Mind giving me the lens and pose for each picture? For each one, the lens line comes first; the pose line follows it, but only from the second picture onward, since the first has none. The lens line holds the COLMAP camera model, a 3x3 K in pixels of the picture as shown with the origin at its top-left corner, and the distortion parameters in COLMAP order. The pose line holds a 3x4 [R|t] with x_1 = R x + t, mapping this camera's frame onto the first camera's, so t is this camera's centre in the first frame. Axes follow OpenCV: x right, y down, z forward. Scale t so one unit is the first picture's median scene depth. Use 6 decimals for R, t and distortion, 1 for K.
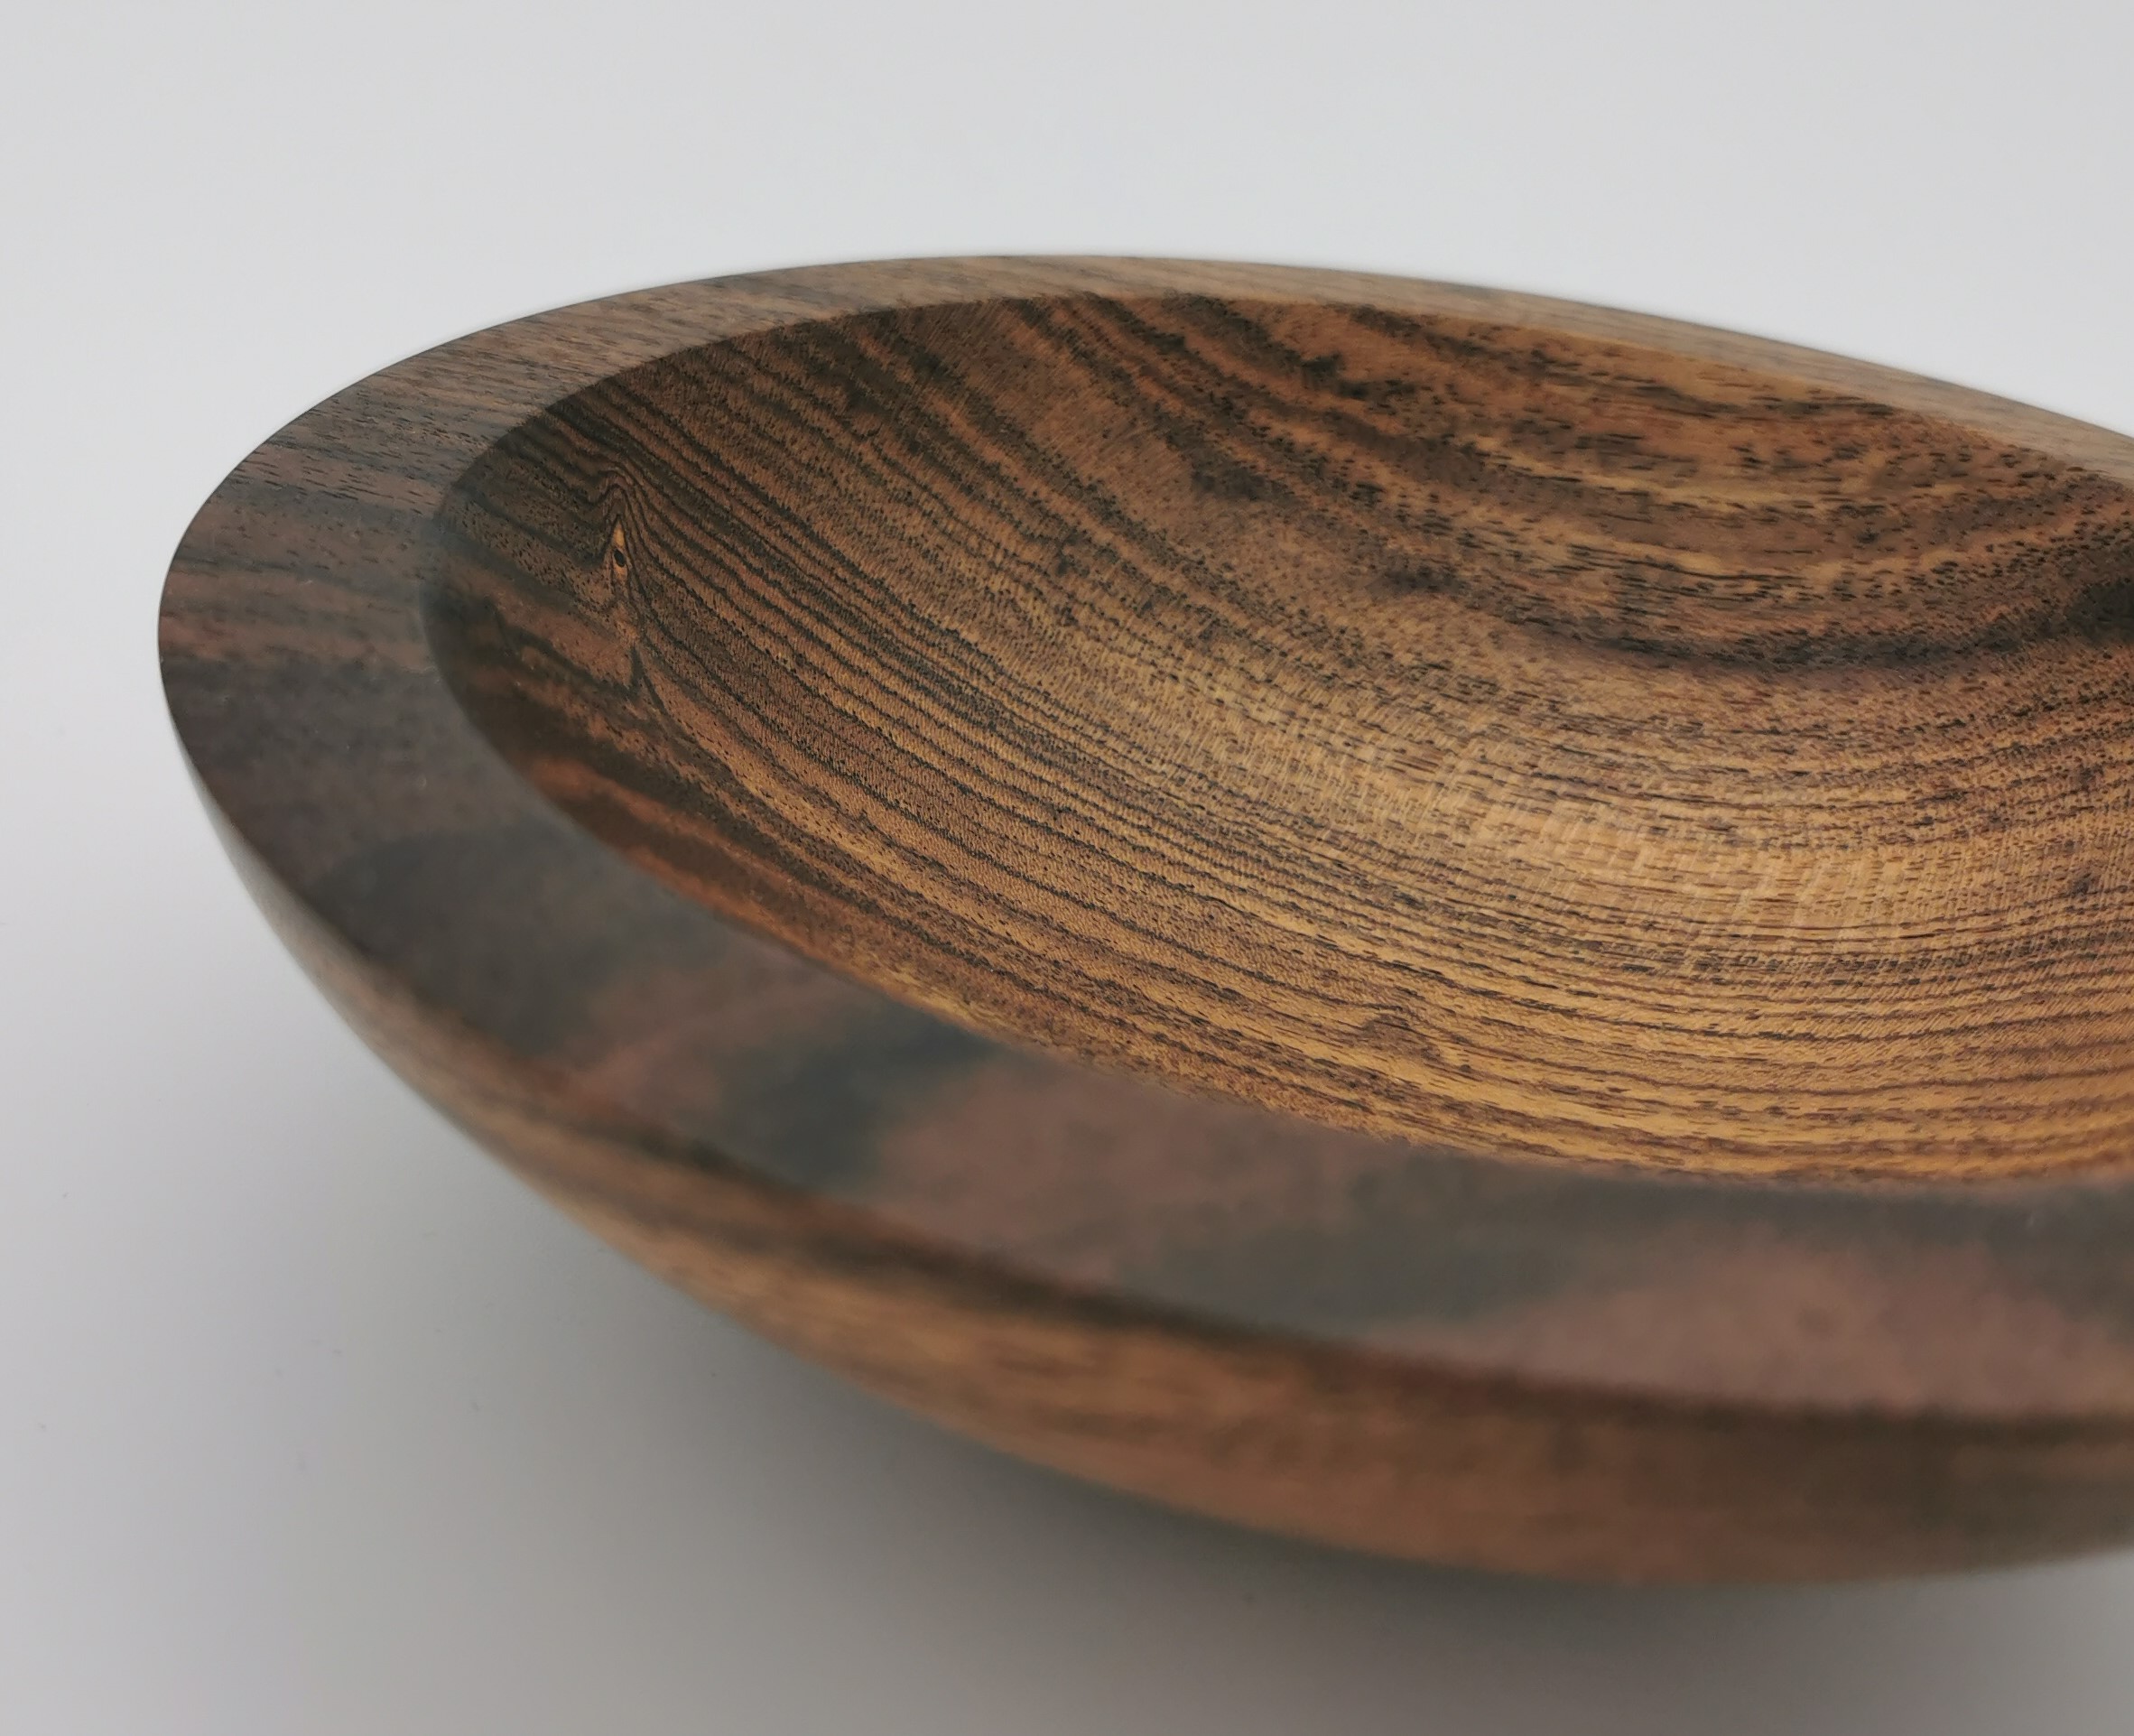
lens RADIAL K [[2631.7, 0, 895.4], [0, 2631.7, 813.2], [0, 0, 1]] dist [-0.046413, 0.000000]
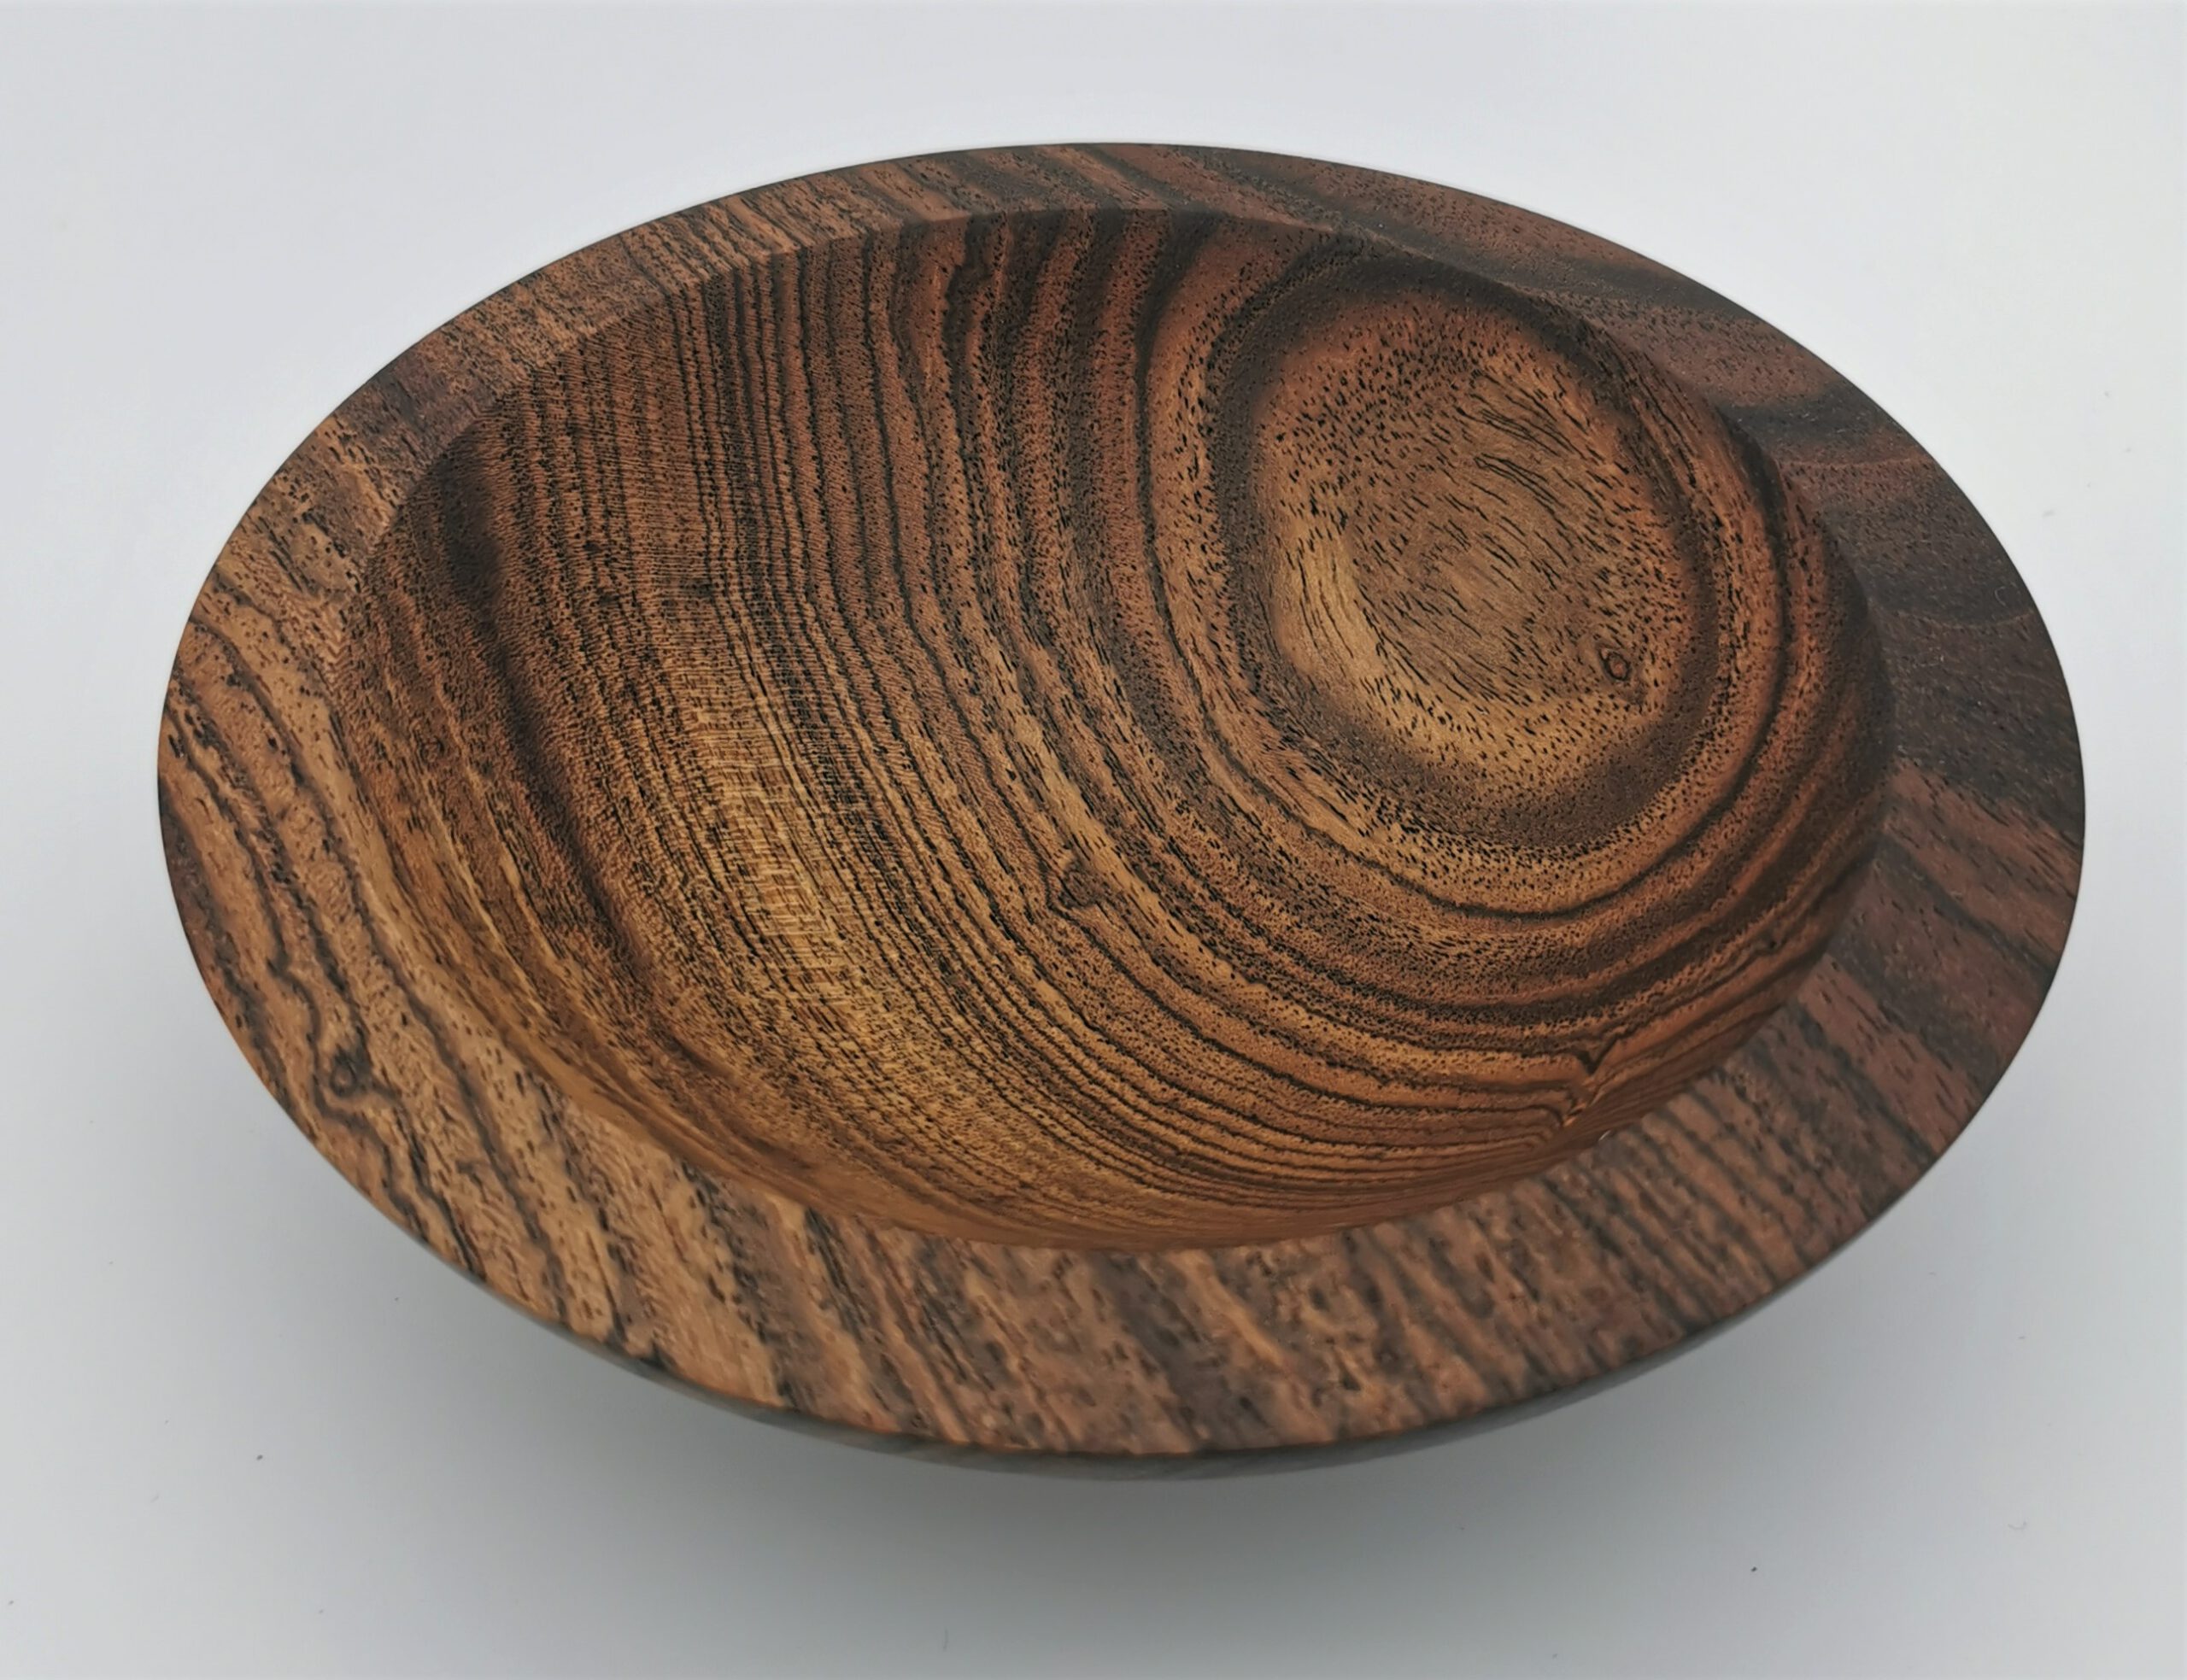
lens RADIAL K [[2445.5, 0, 1066.9], [0, 2445.5, 793.5], [0, 0, 1]] dist [-0.001482, 0.000000]
pose [[-0.812841, -0.455195, 0.363438, -0.217543], [0.216648, 0.342922, 0.914040, -0.990754], [-0.540697, 0.821707, -0.180124, 1.091025]]
